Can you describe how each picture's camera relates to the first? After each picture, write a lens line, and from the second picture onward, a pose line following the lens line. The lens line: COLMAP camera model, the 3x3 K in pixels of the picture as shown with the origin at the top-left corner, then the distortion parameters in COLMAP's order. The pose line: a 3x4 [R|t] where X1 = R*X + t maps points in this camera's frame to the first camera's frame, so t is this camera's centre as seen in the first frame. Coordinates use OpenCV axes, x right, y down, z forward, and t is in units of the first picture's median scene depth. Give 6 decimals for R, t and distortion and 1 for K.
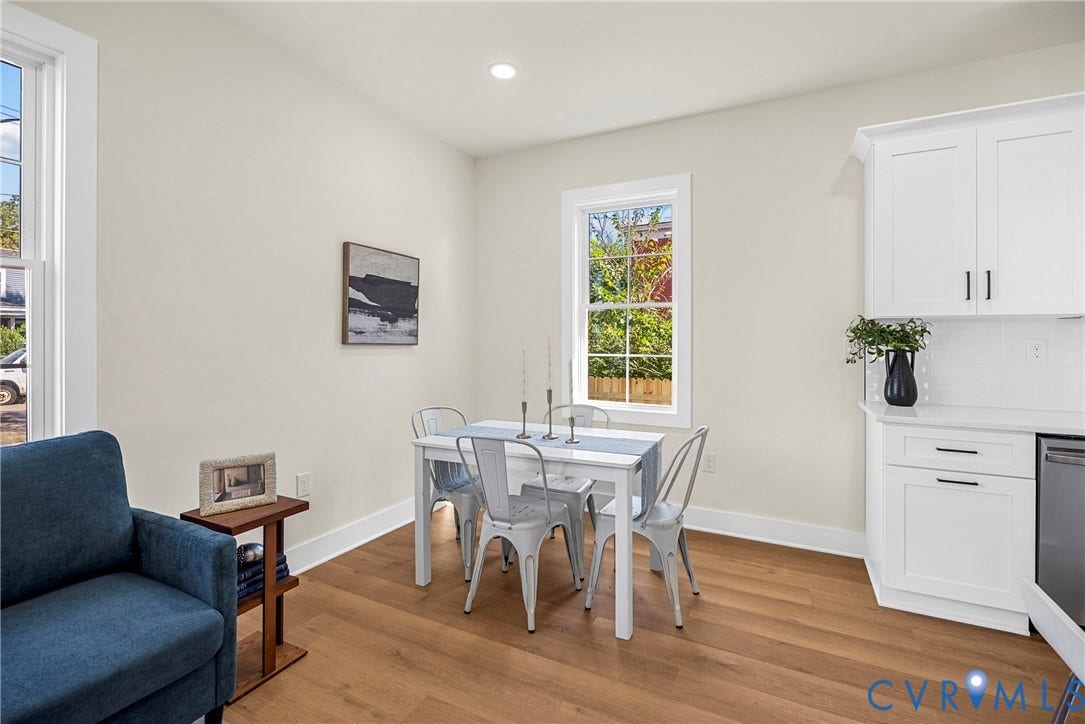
lens RADIAL K [[476.4, 0, 549.5], [0, 476.4, 340.3], [0, 0, 1]] dist [0.001278, -0.000867]
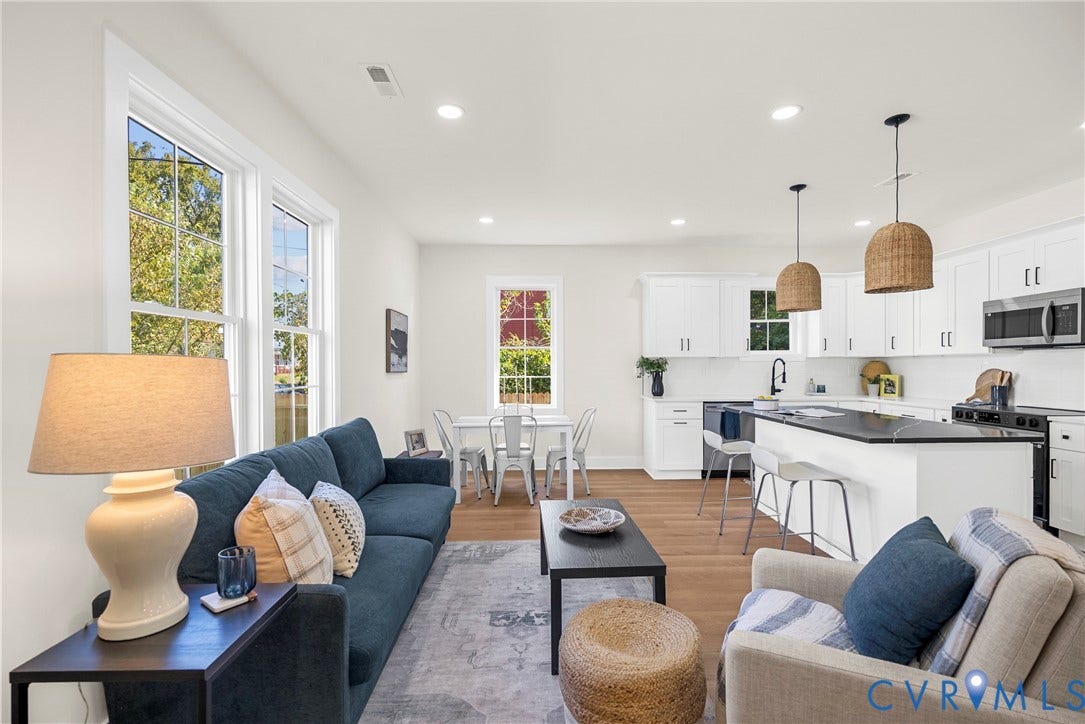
lens RADIAL K [[476.4, 0, 537.9], [0, 476.4, 368.7], [0, 0, 1]] dist [0.001278, -0.000867]
pose [[0.883605, -0.010590, 0.468113, -0.736285], [0.007577, 0.999937, 0.008319, -0.013991], [-0.468172, -0.003804, 0.883629, -0.650591]]
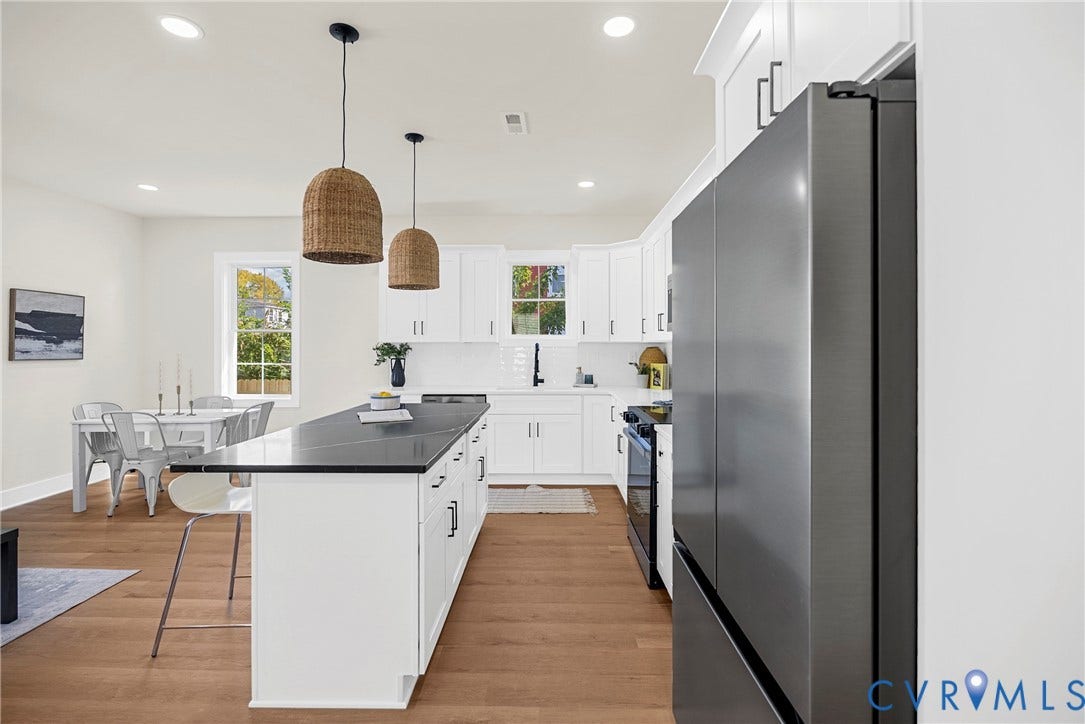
lens RADIAL K [[476.4, 0, 531.1], [0, 476.4, 343.5], [0, 0, 1]] dist [0.001278, -0.000867]
pose [[0.909177, -0.003848, 0.416393, 0.382307], [0.005711, 0.999978, -0.003229, -0.029031], [-0.416371, 0.005313, 0.909179, -0.923778]]
